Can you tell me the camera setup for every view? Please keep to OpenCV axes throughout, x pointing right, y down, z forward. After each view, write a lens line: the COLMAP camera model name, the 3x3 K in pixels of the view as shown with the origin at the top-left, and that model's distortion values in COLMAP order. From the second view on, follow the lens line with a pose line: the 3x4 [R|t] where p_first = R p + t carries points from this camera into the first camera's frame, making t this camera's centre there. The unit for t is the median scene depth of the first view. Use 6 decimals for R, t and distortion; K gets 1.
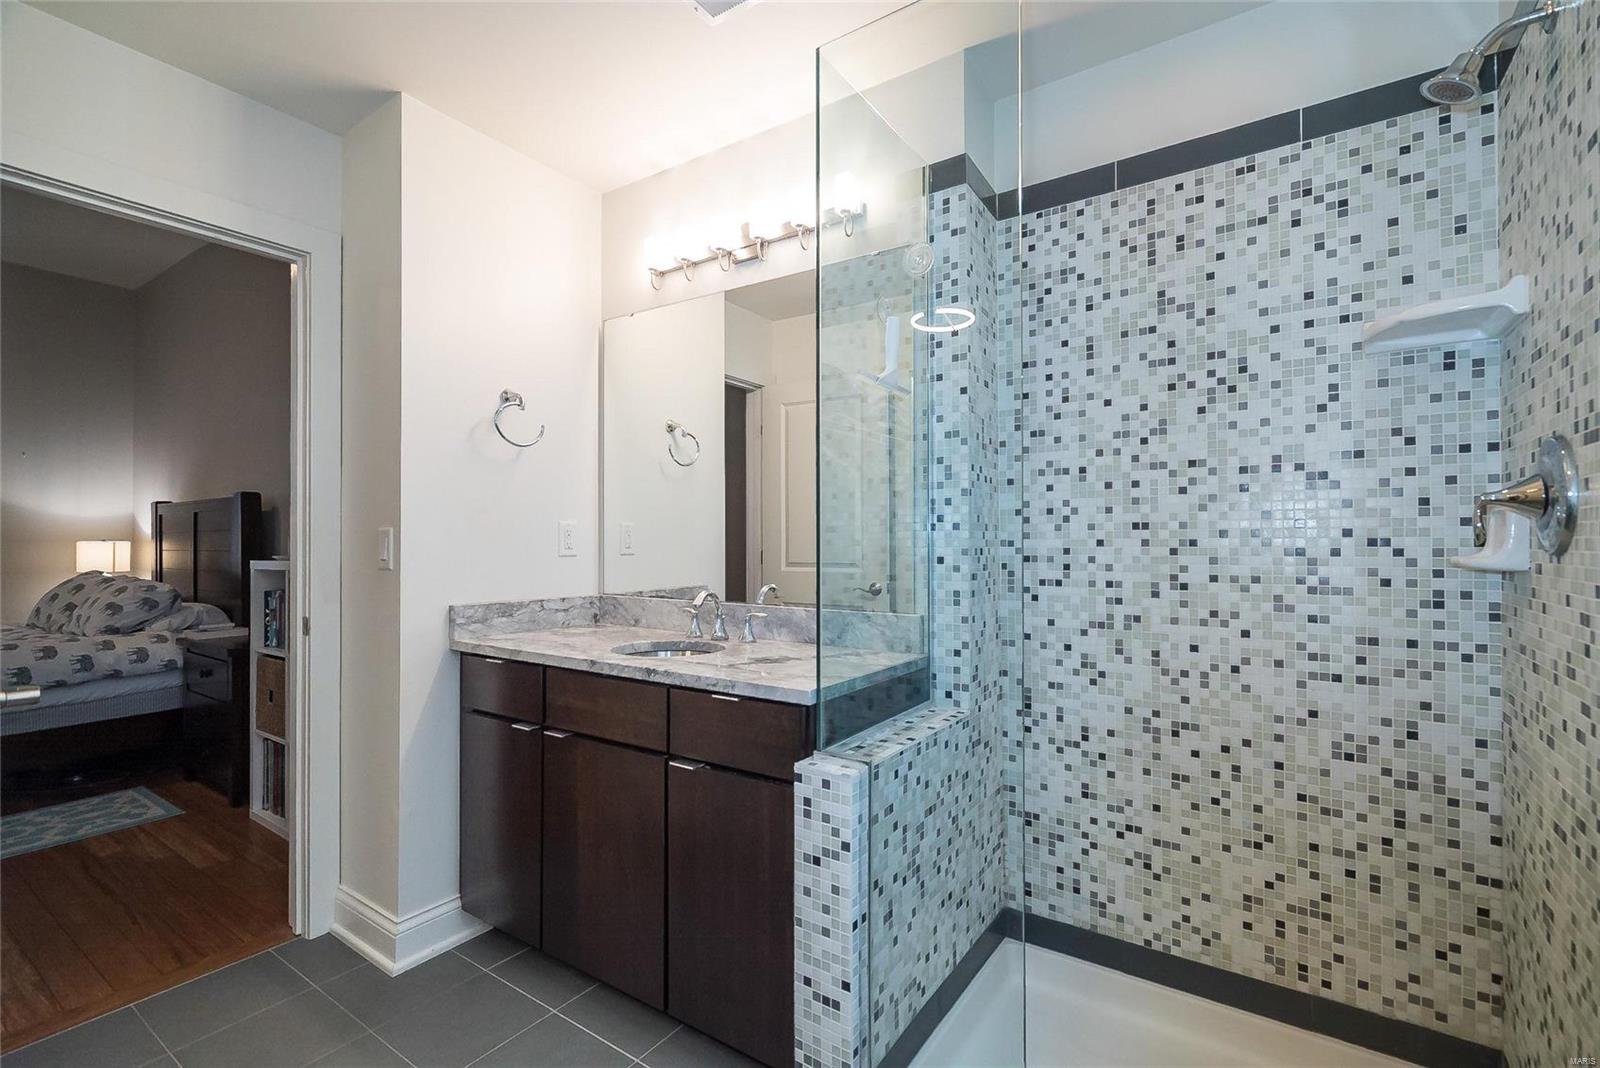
lens RADIAL K [[733.8, 0, 803.4], [0, 733.8, 533.1], [0, 0, 1]] dist [-0.000909, 0.001343]
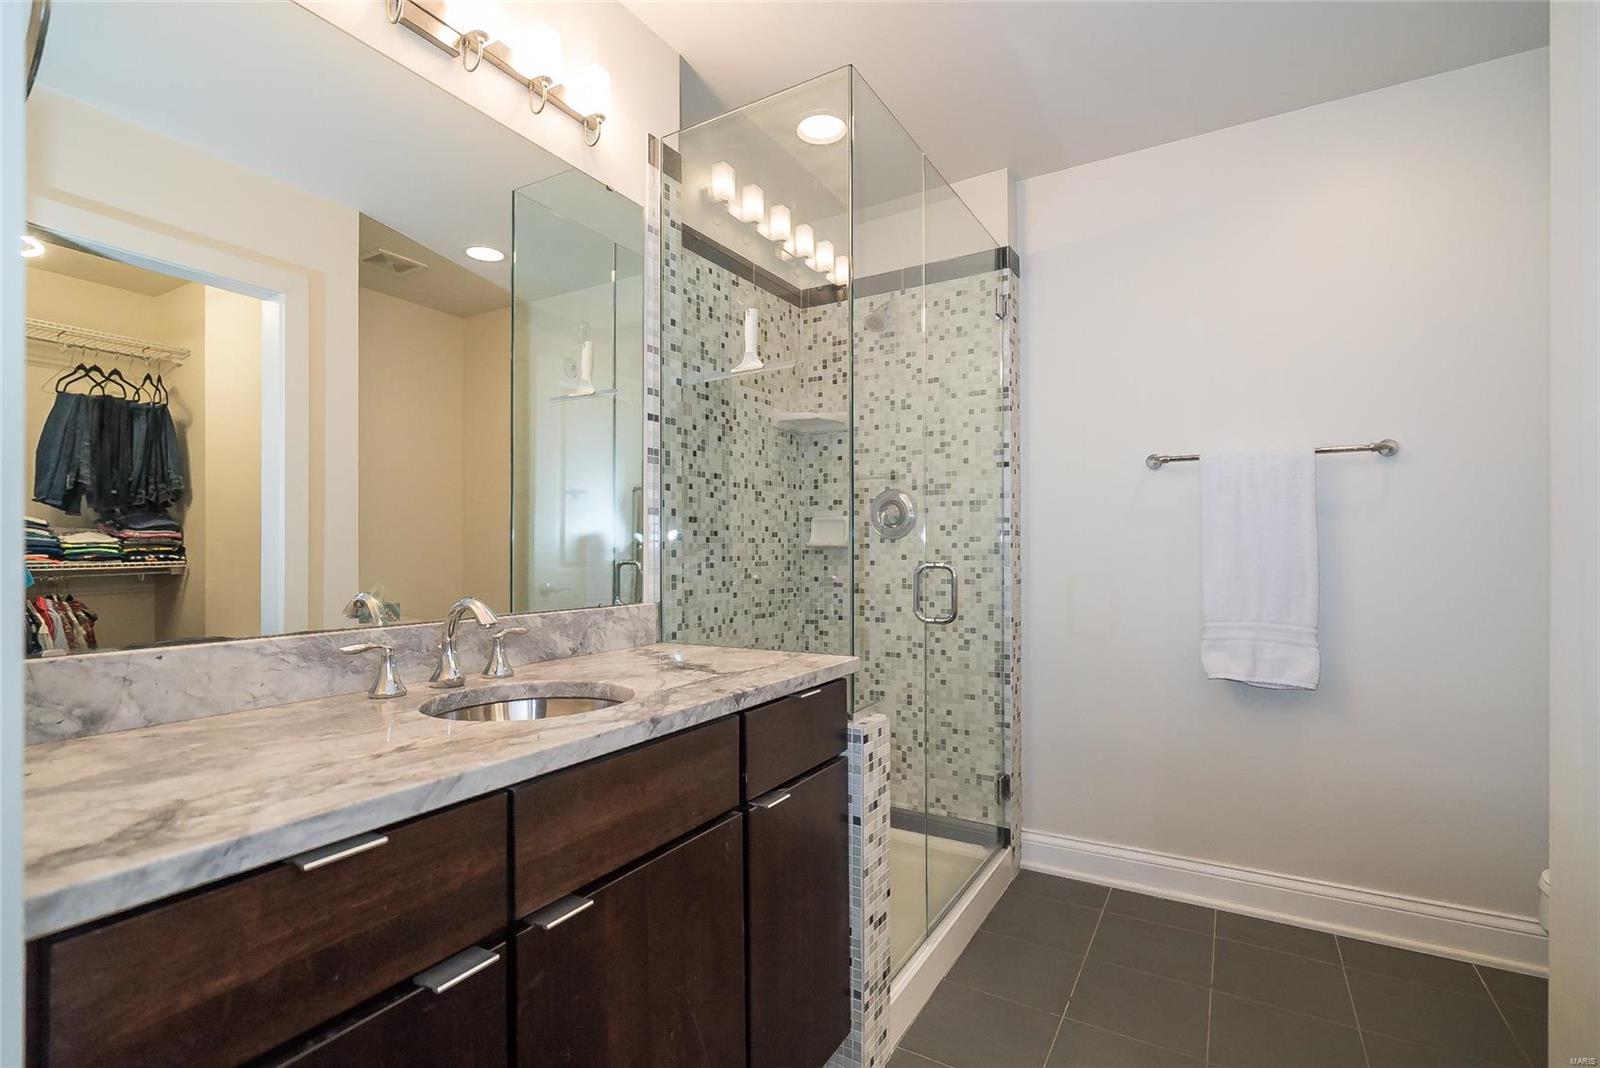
lens RADIAL K [[733.8, 0, 806.8], [0, 733.8, 543.1], [0, 0, 1]] dist [-0.000909, 0.001343]
pose [[-0.069266, 0.010849, 0.997539, -0.879958], [-0.006753, 0.999913, -0.011344, 0.047237], [-0.997575, -0.007522, -0.069187, 0.947239]]
